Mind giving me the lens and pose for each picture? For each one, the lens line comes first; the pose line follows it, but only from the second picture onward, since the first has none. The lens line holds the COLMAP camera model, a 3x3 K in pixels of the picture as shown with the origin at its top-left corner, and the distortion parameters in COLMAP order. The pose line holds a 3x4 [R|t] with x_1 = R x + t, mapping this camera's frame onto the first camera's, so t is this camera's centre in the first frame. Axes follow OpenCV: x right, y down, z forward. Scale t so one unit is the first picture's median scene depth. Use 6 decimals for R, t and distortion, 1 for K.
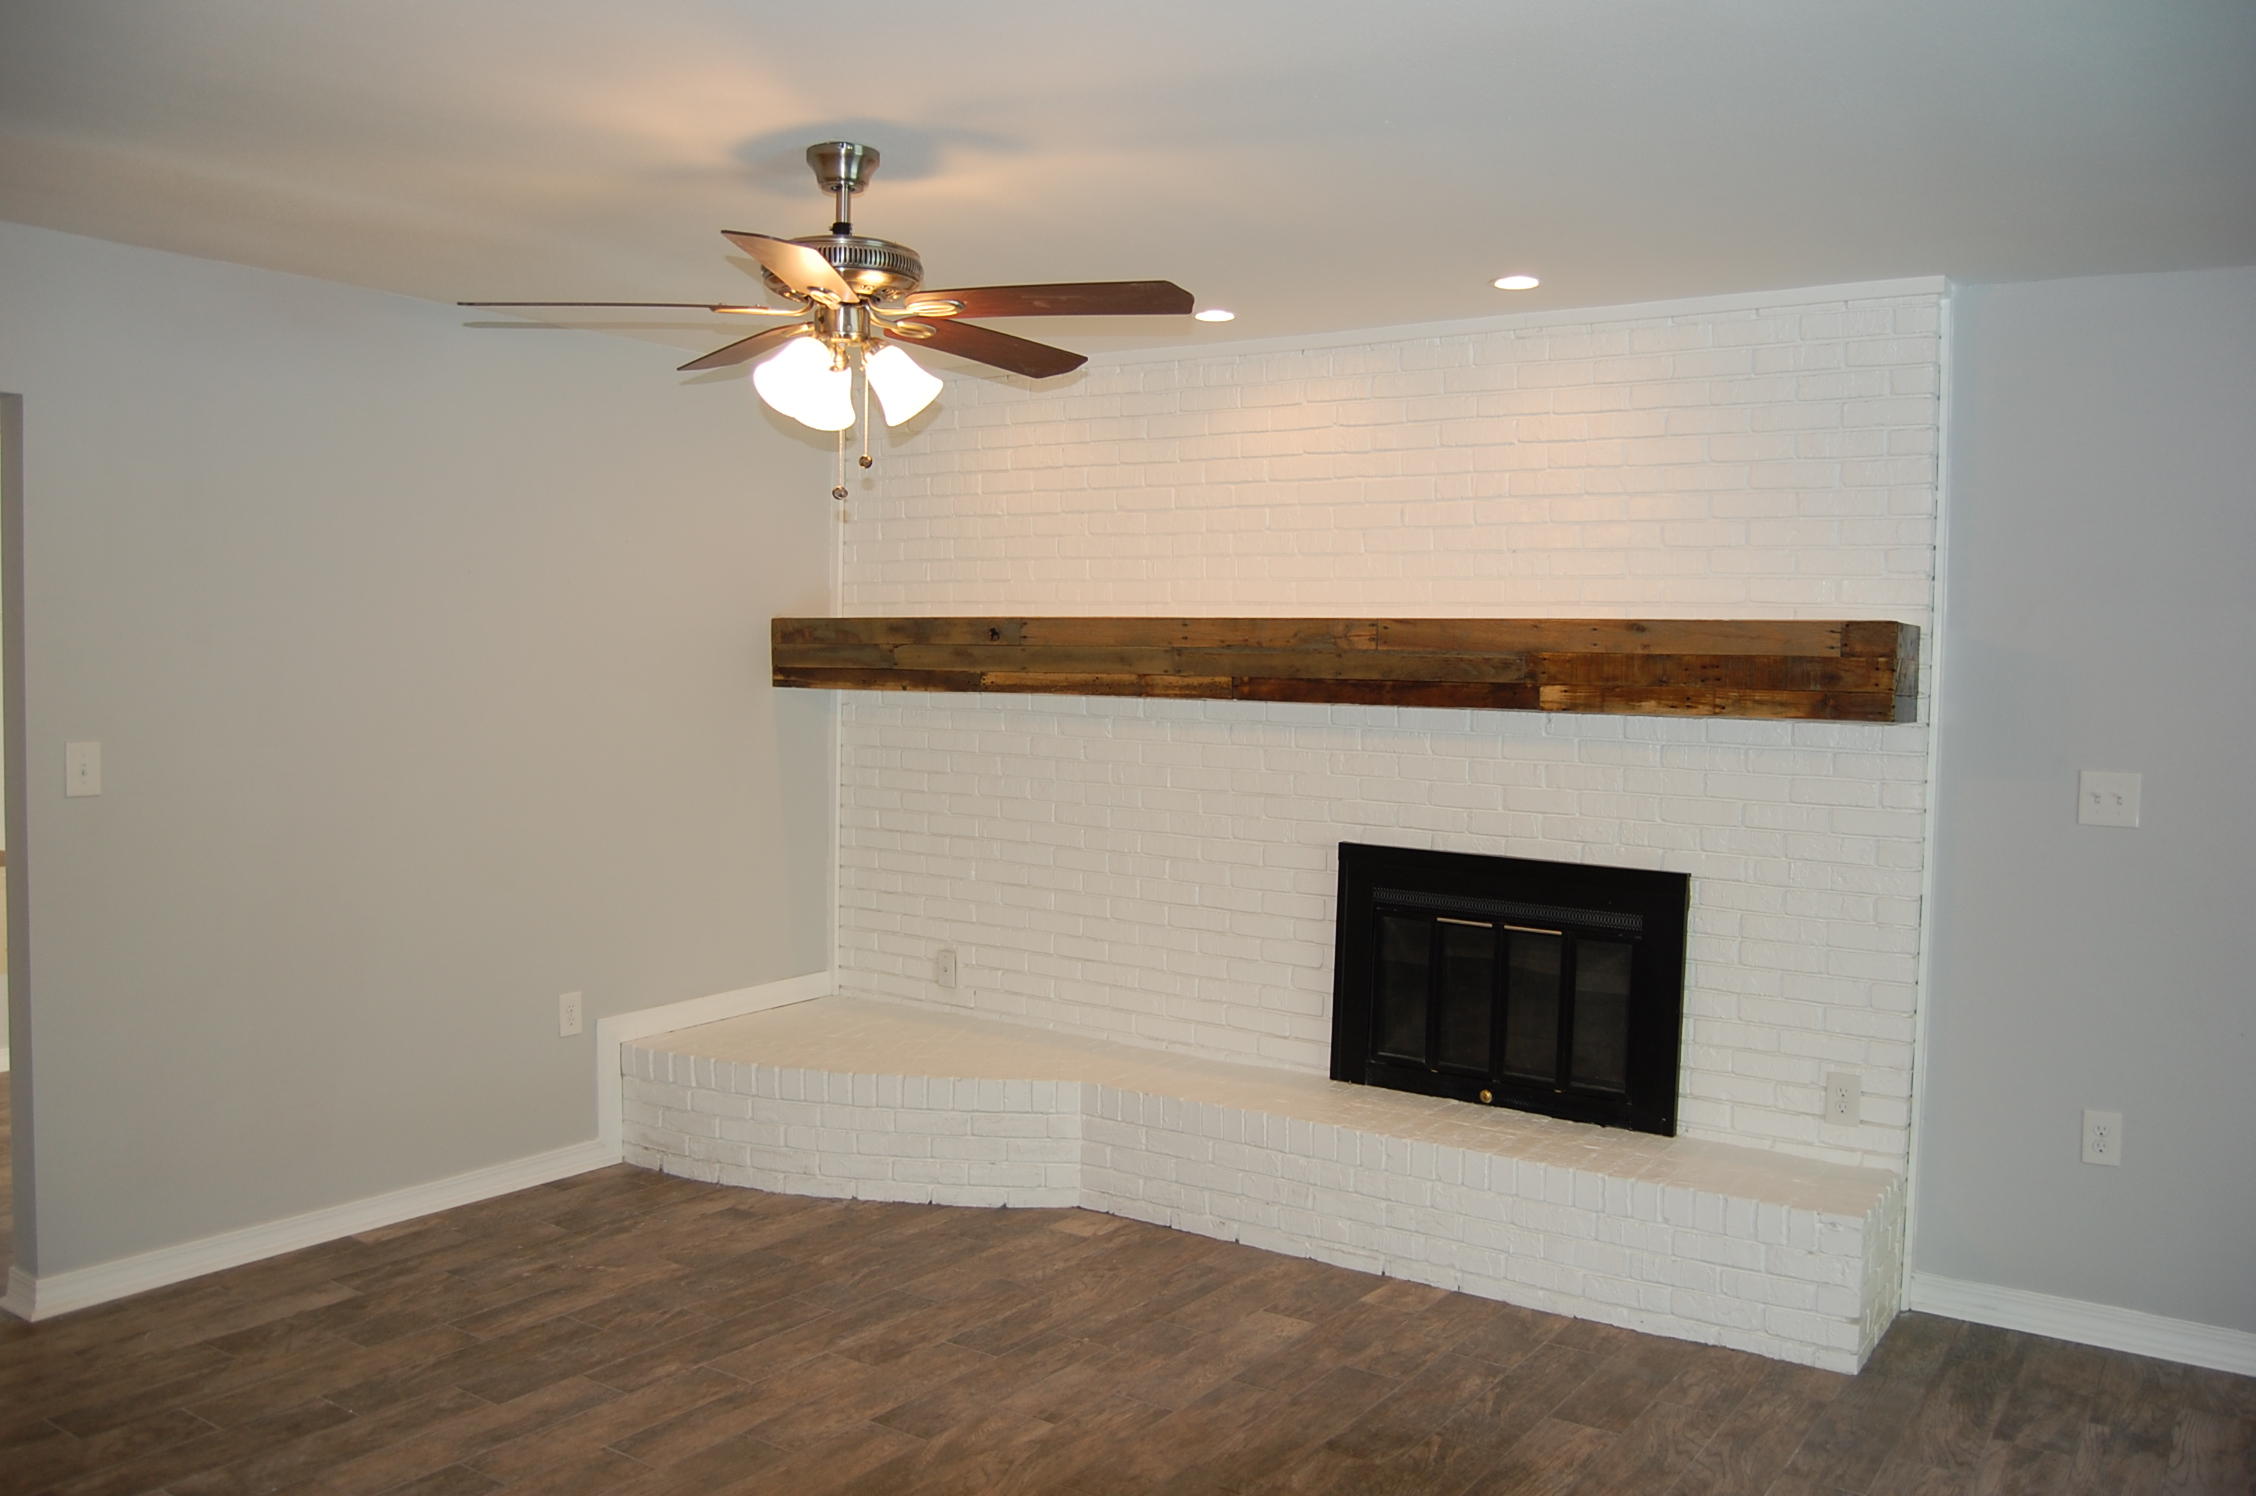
lens RADIAL K [[1775.8, 0, 1136.9], [0, 1775.8, 750.3], [0, 0, 1]] dist [-0.081502, 0.015952]
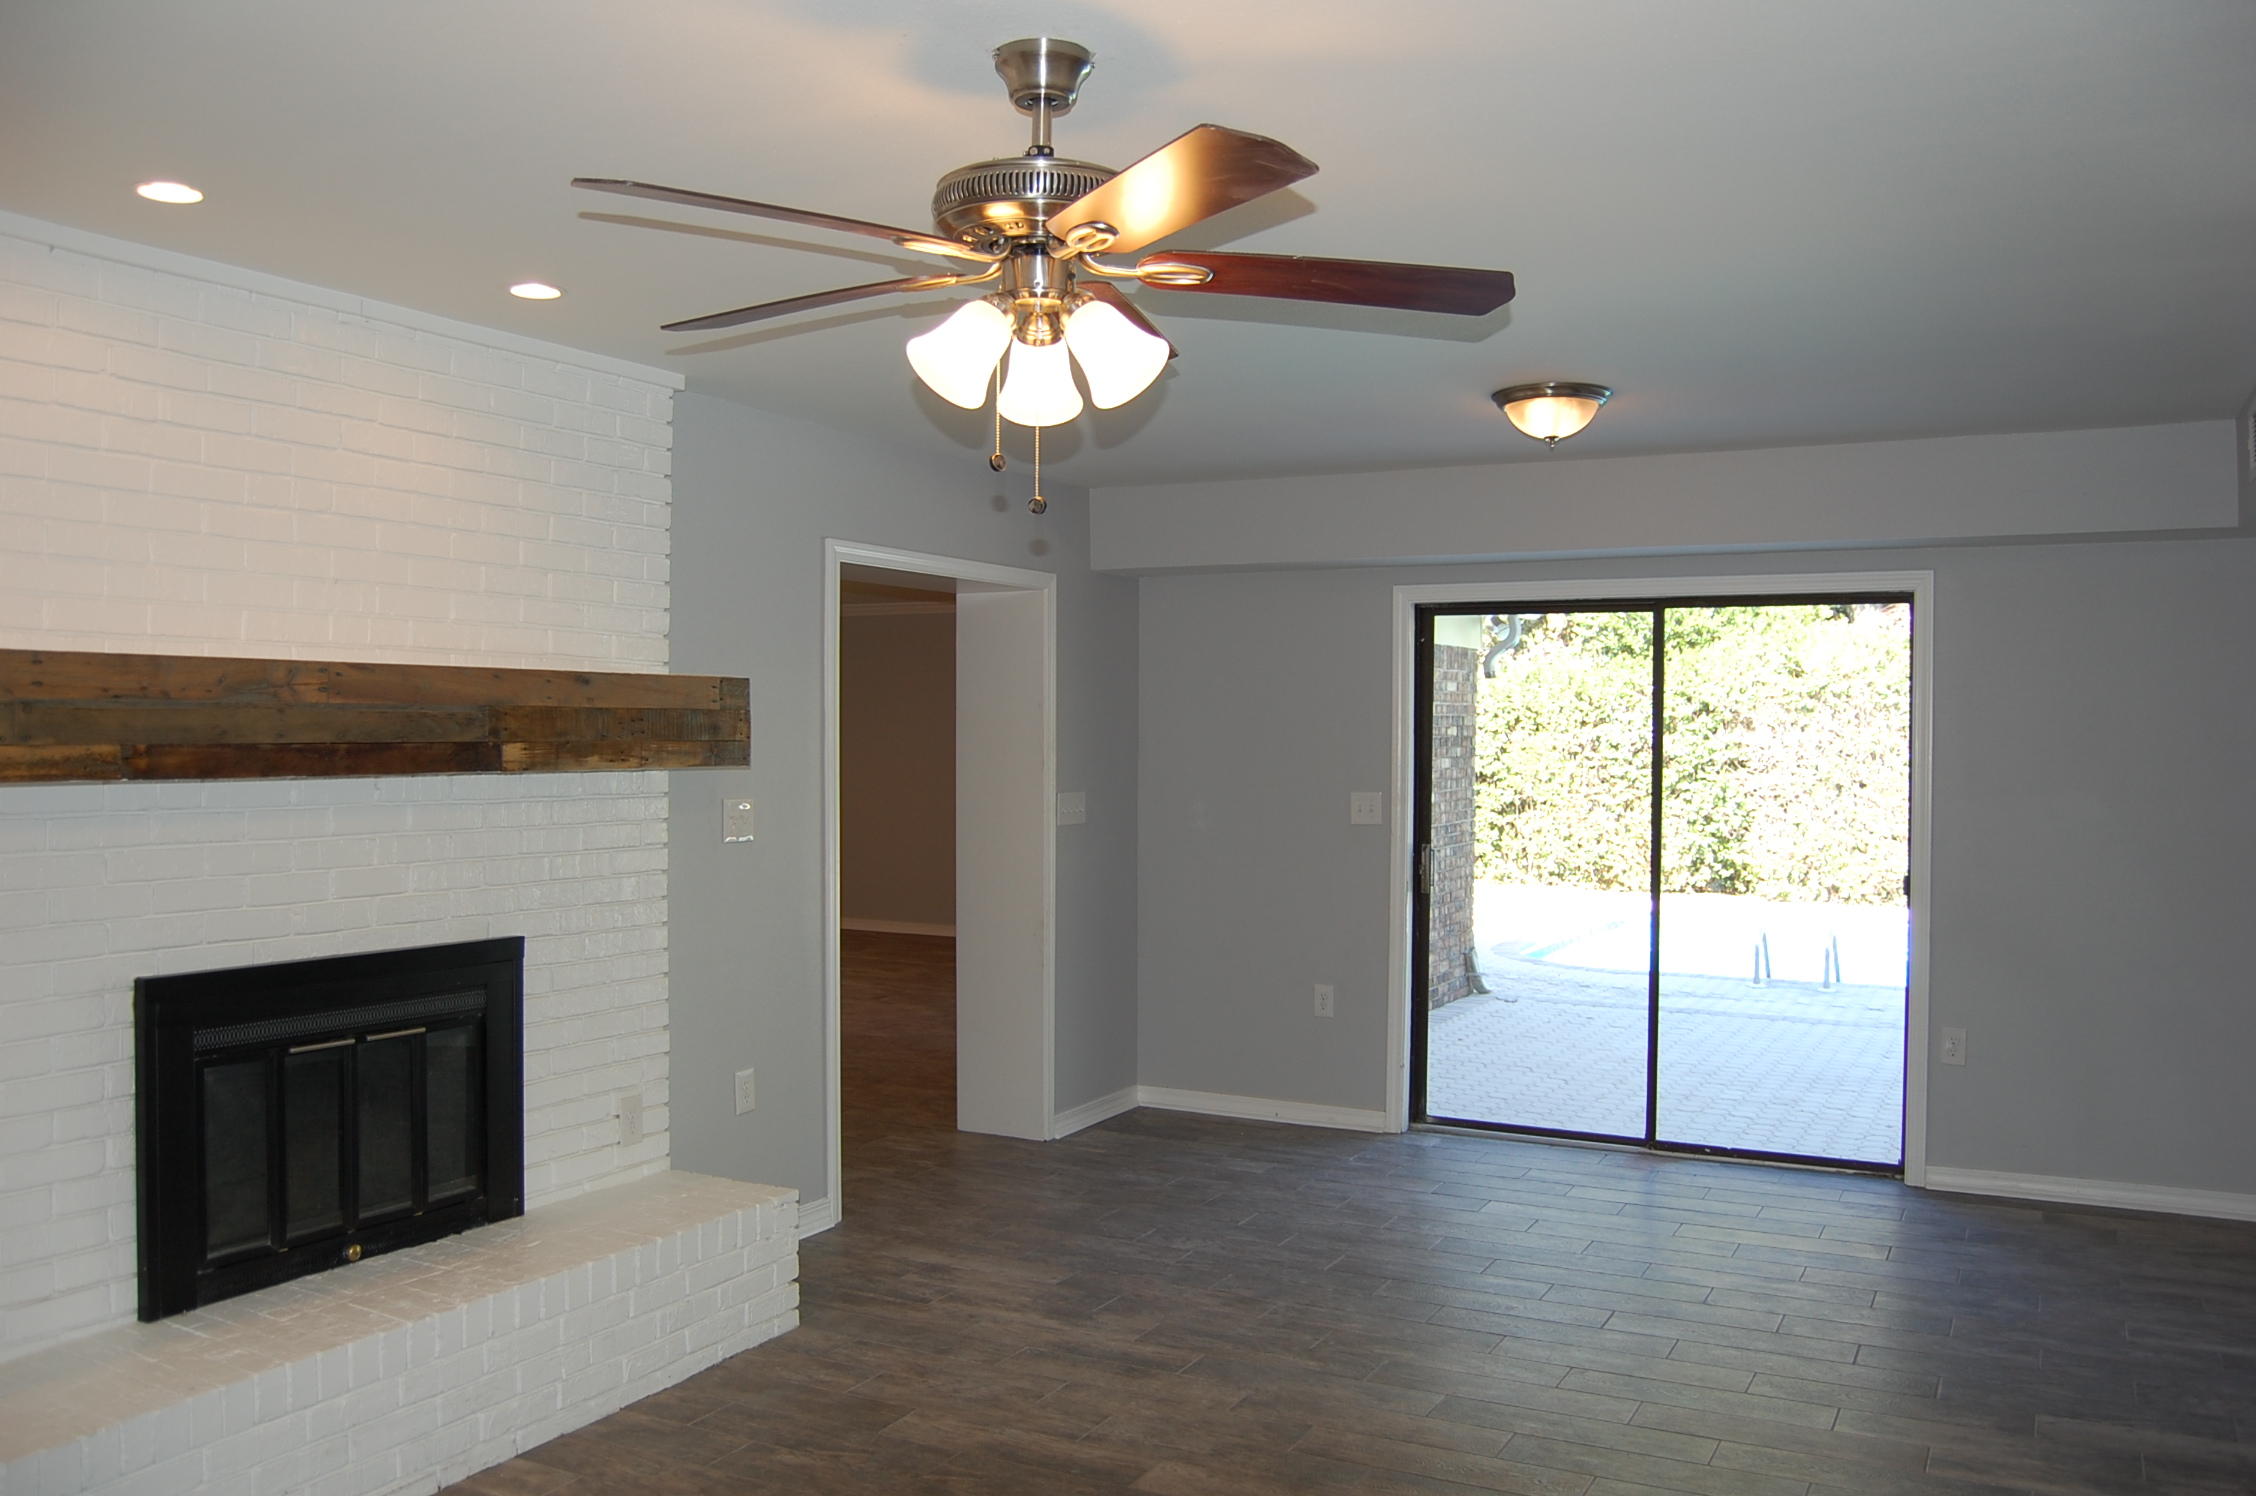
lens RADIAL K [[1775.8, 0, 1132.7], [0, 1775.8, 756.4], [0, 0, 1]] dist [-0.081502, 0.015952]
pose [[-0.102636, -0.032734, 0.994180, -0.662227], [0.046096, 0.998228, 0.037626, -0.047554], [-0.993650, 0.049690, -0.100945, 0.756778]]
